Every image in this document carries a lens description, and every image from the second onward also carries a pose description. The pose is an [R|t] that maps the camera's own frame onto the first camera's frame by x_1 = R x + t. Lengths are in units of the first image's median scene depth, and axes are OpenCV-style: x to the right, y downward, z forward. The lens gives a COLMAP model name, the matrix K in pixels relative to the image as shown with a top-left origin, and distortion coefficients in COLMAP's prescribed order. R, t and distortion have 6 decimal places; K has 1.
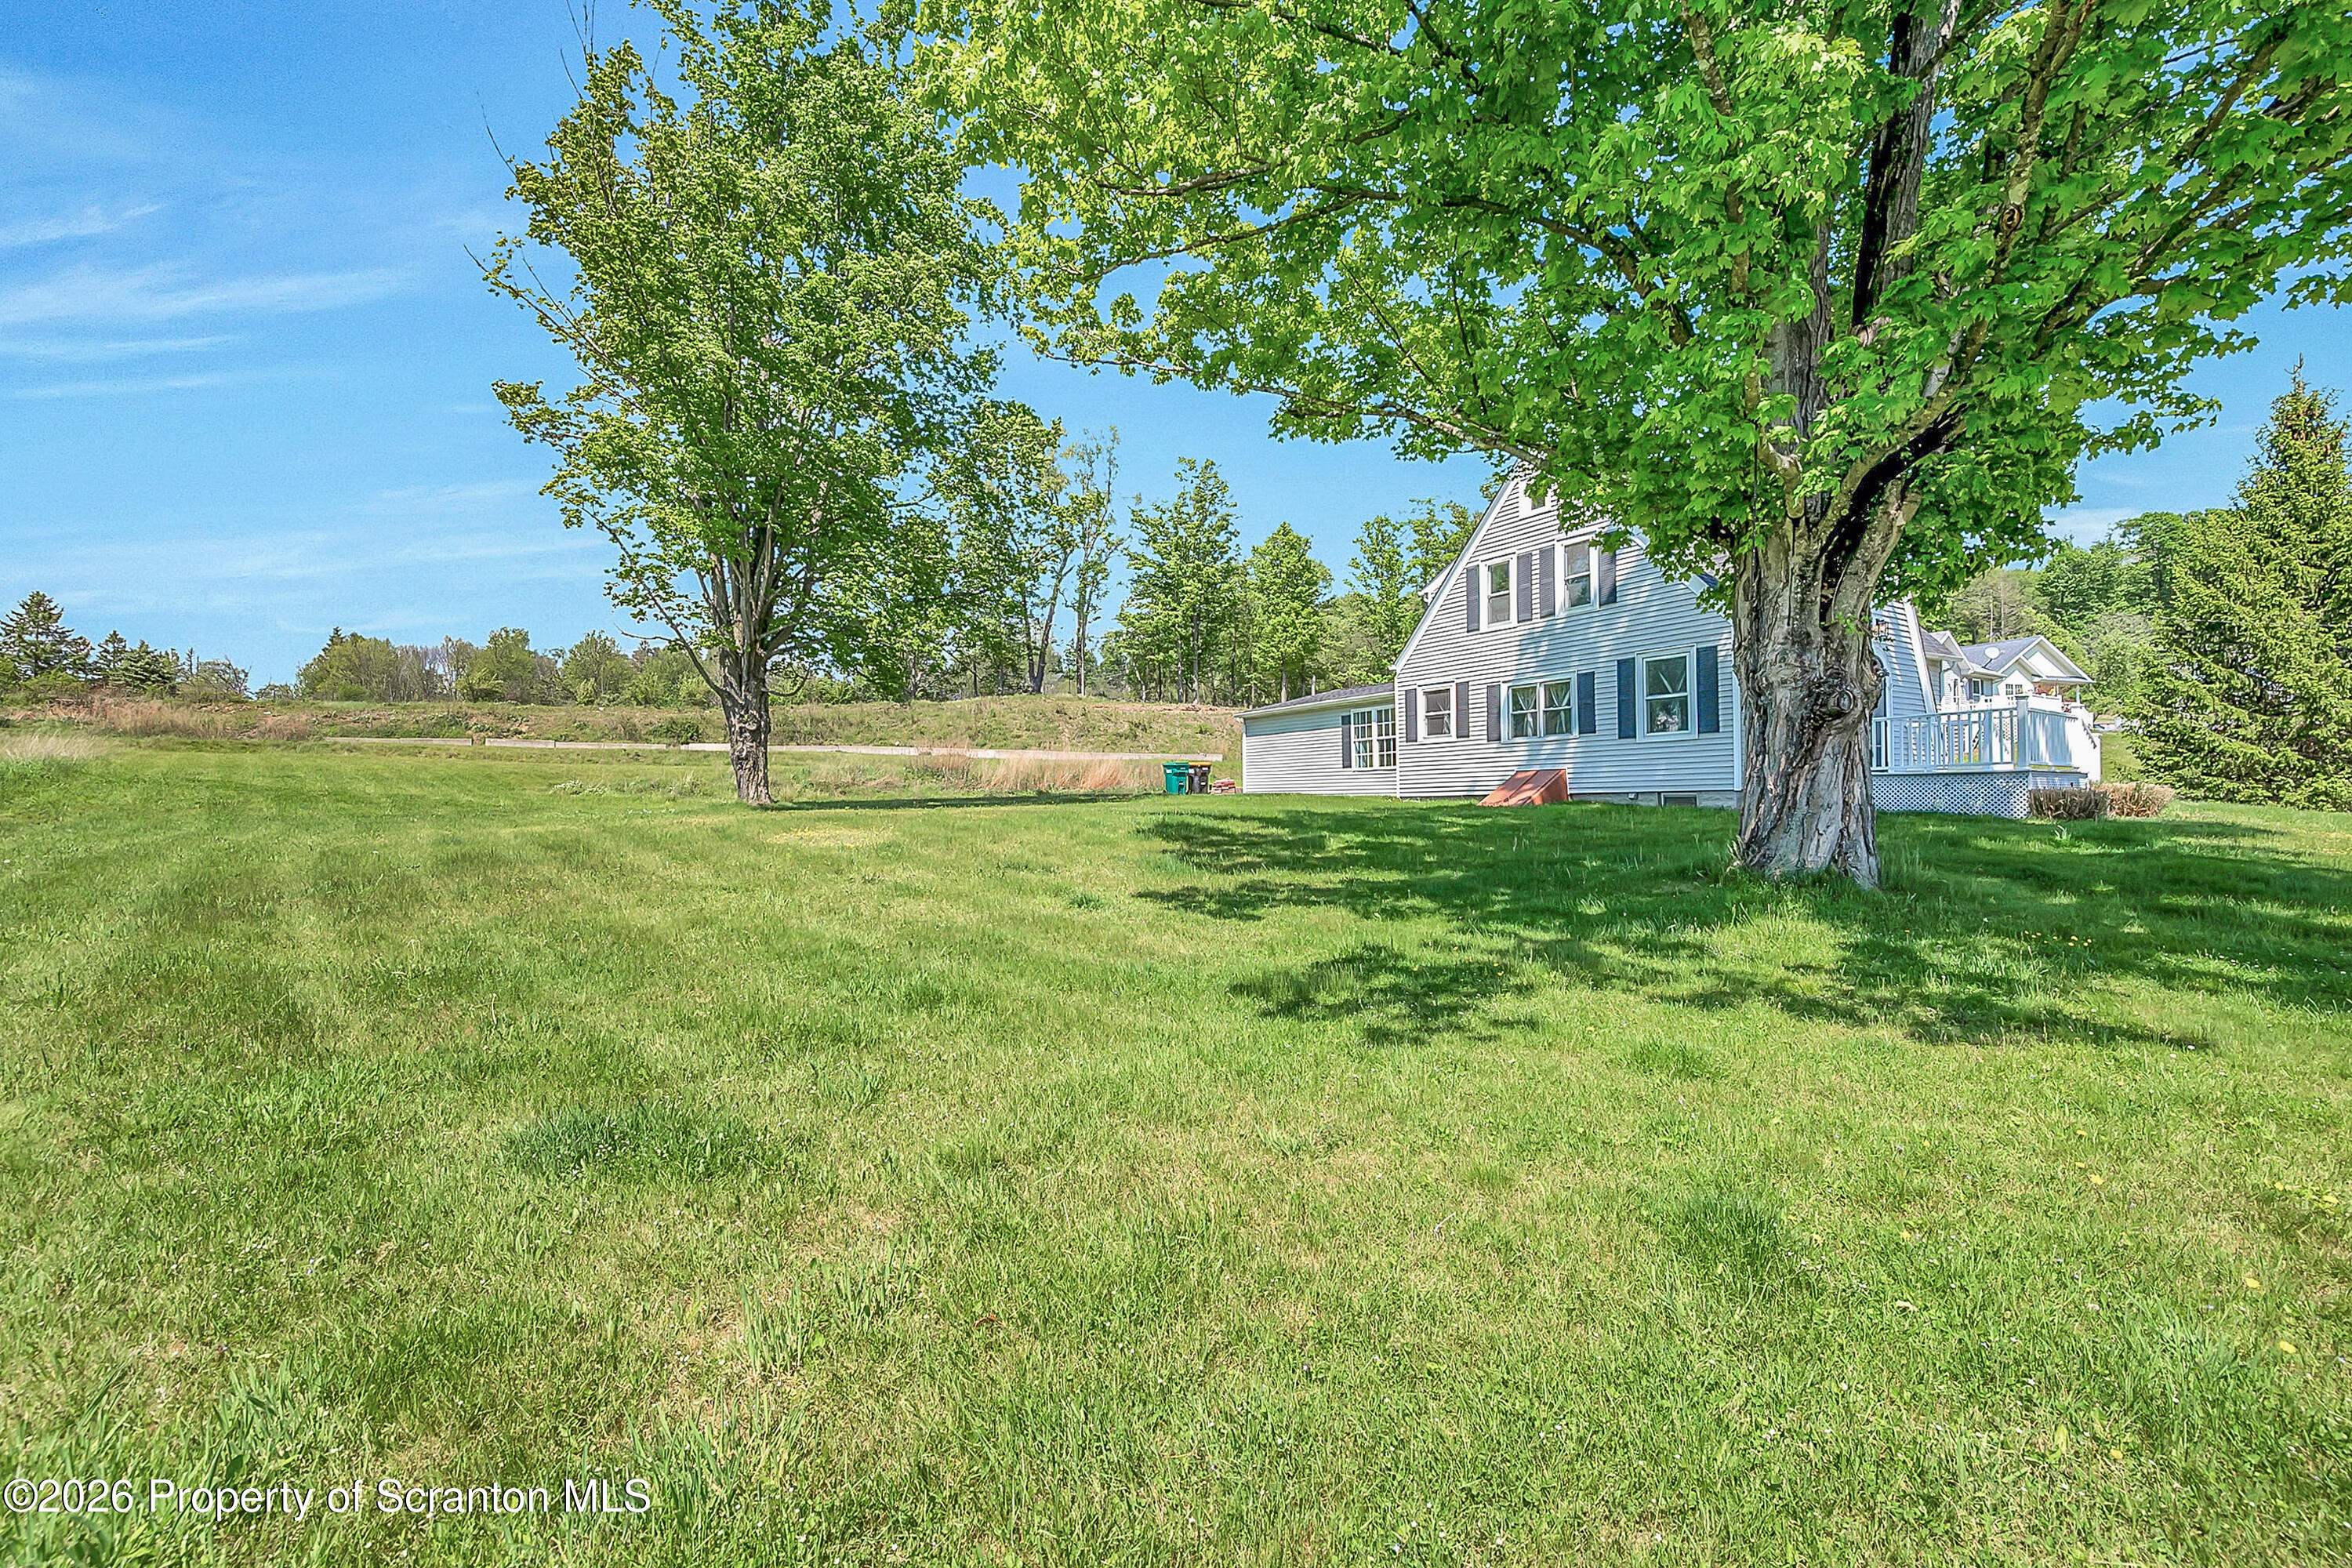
lens RADIAL K [[933.5, 0, 1161.8], [0, 933.5, 787.6], [0, 0, 1]] dist [0.000719, 0.000286]
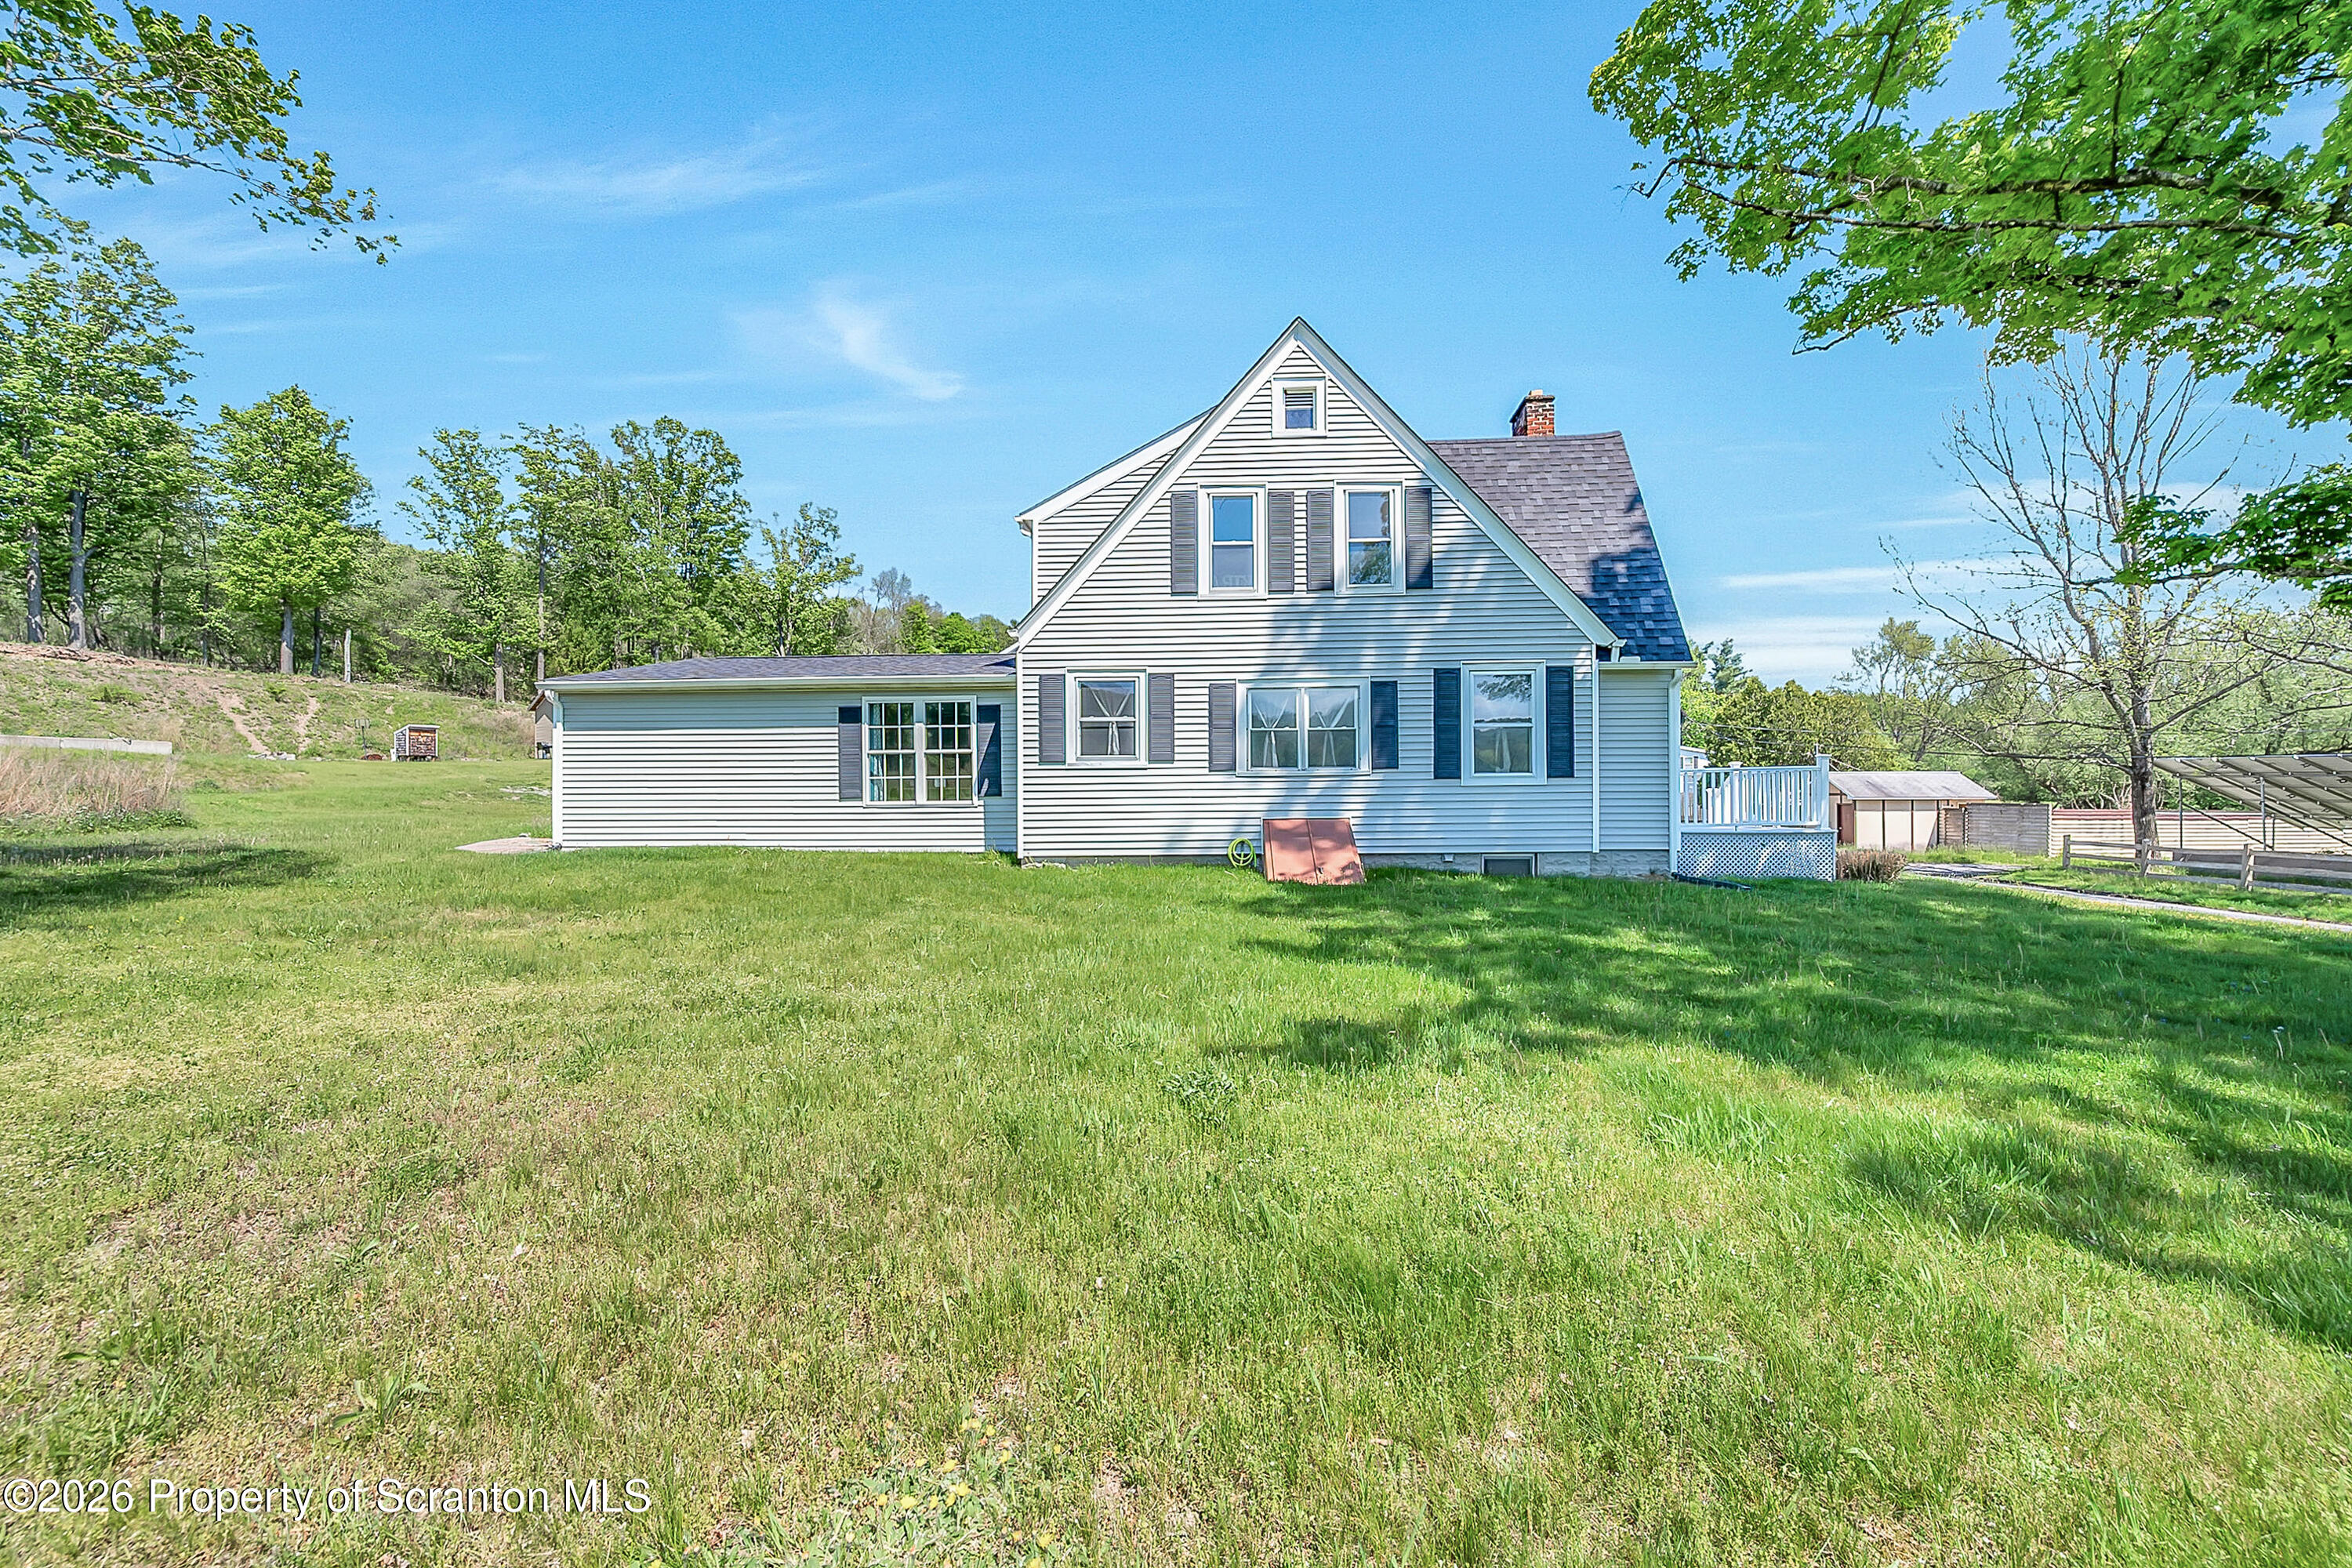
lens RADIAL K [[911.3, 0, 1176.3], [0, 911.3, 723.0], [0, 0, 1]] dist [0.006138, 0.000238]
pose [[0.568321, 0.058248, 0.820742, -0.038768], [-0.005140, 0.997723, -0.067249, -0.009297], [-0.822791, 0.034001, 0.567326, 0.154125]]
